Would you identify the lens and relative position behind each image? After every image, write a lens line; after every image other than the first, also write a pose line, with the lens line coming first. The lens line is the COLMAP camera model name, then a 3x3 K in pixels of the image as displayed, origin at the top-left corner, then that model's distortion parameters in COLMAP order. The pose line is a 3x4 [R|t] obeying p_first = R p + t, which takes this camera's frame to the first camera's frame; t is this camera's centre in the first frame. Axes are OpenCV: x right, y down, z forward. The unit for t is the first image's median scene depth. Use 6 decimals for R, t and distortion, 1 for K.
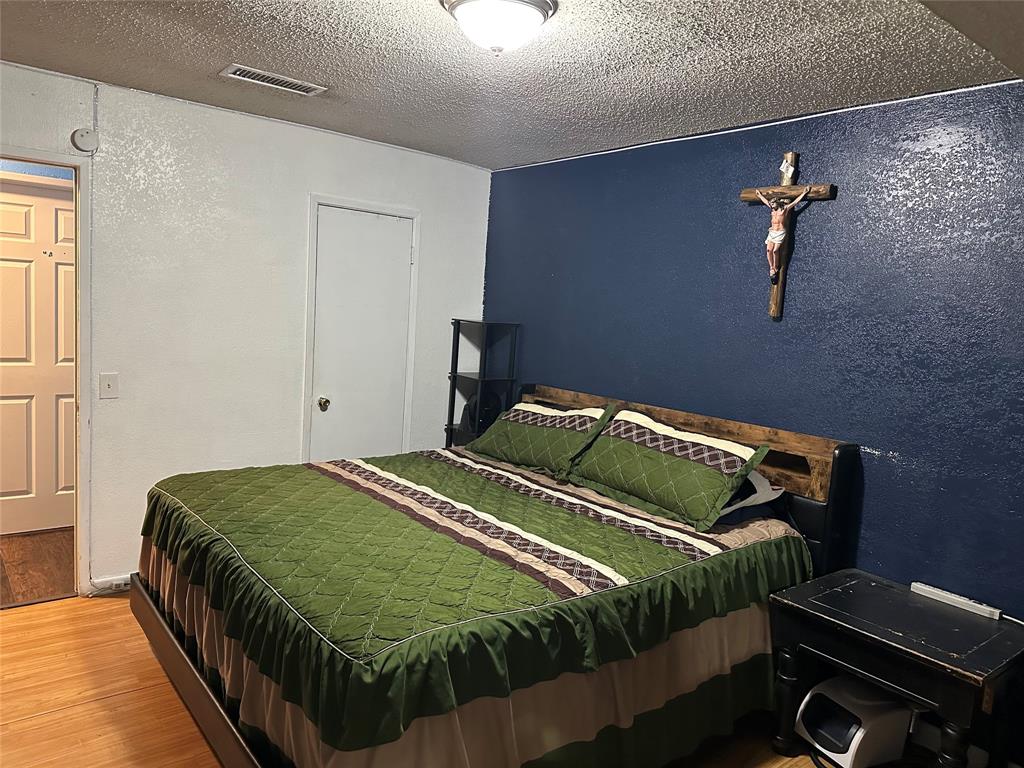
lens RADIAL K [[708.3, 0, 518.1], [0, 708.3, 379.2], [0, 0, 1]] dist [0.107107, -0.146000]
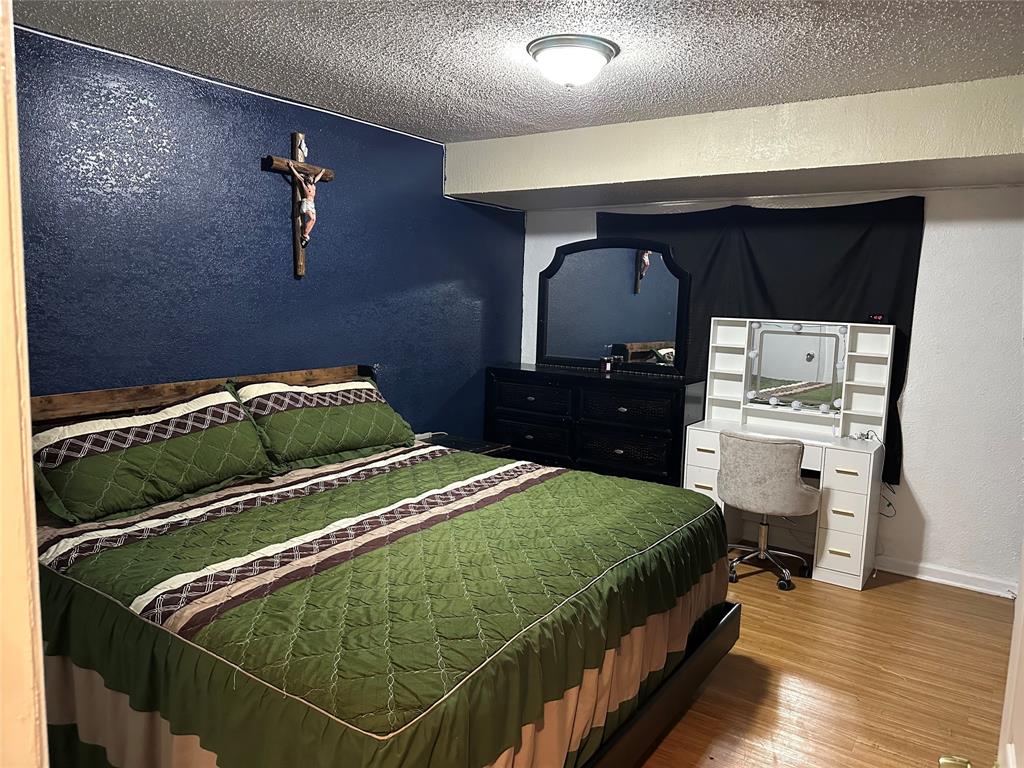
lens RADIAL K [[708.3, 0, 518.1], [0, 708.3, 379.2], [0, 0, 1]] dist [0.107107, -0.146000]
pose [[-0.271323, -0.195167, 0.942493, -0.898948], [0.050199, 0.975023, 0.216355, -0.162220], [-0.961178, 0.106014, -0.254749, 0.998897]]
